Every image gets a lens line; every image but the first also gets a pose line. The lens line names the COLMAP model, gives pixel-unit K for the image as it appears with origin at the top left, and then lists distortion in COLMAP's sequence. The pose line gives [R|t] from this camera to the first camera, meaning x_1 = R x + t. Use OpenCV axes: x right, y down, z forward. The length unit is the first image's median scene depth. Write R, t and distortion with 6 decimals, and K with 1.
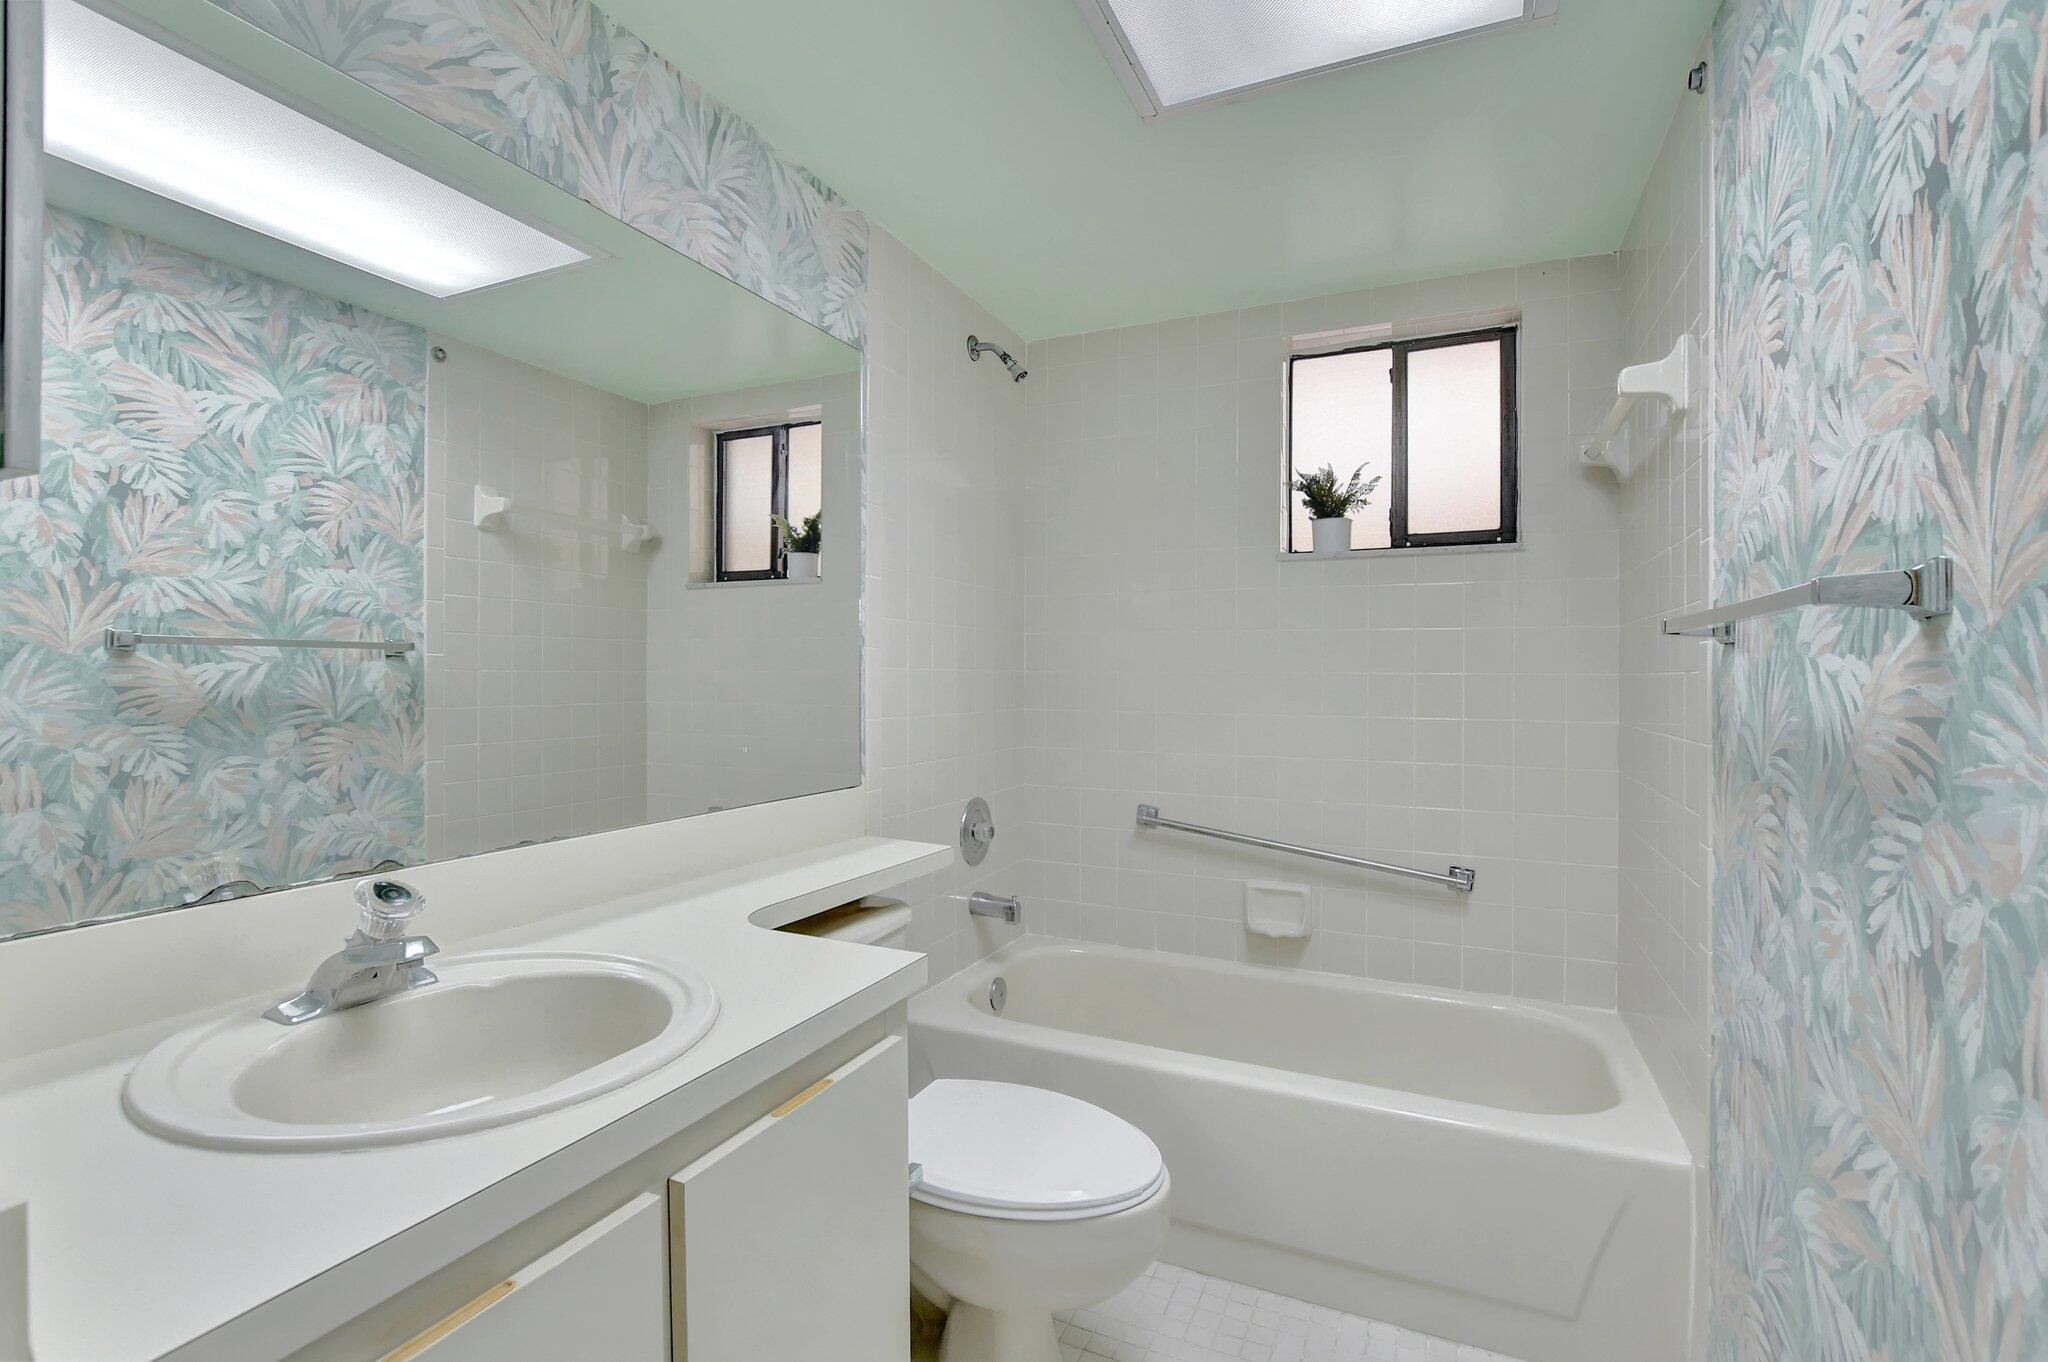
lens RADIAL K [[941.7, 0, 1010.6], [0, 941.7, 664.0], [0, 0, 1]] dist [-0.035245, 0.009049]
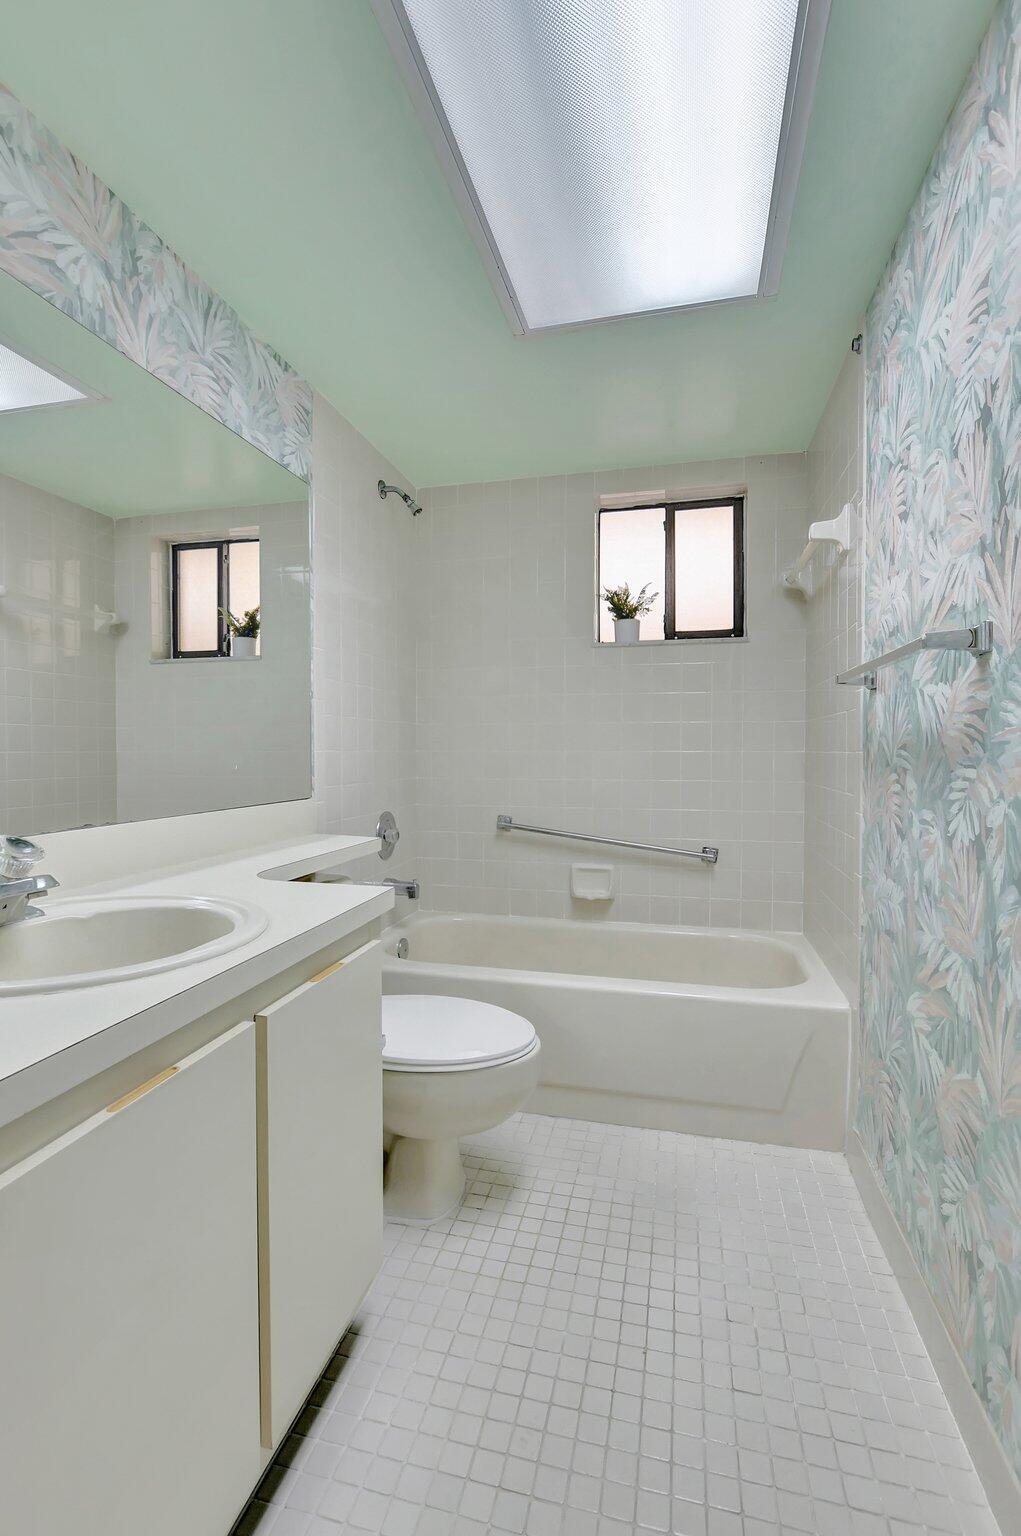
lens RADIAL K [[706.3, 0, 496.2], [0, 706.3, 765.0], [0, 0, 1]] dist [-0.035245, 0.009049]
pose [[0.981967, -0.006348, 0.188946, -0.107097], [0.001363, 0.999648, 0.026502, 0.065854], [-0.189047, -0.025767, 0.981630, -0.093608]]
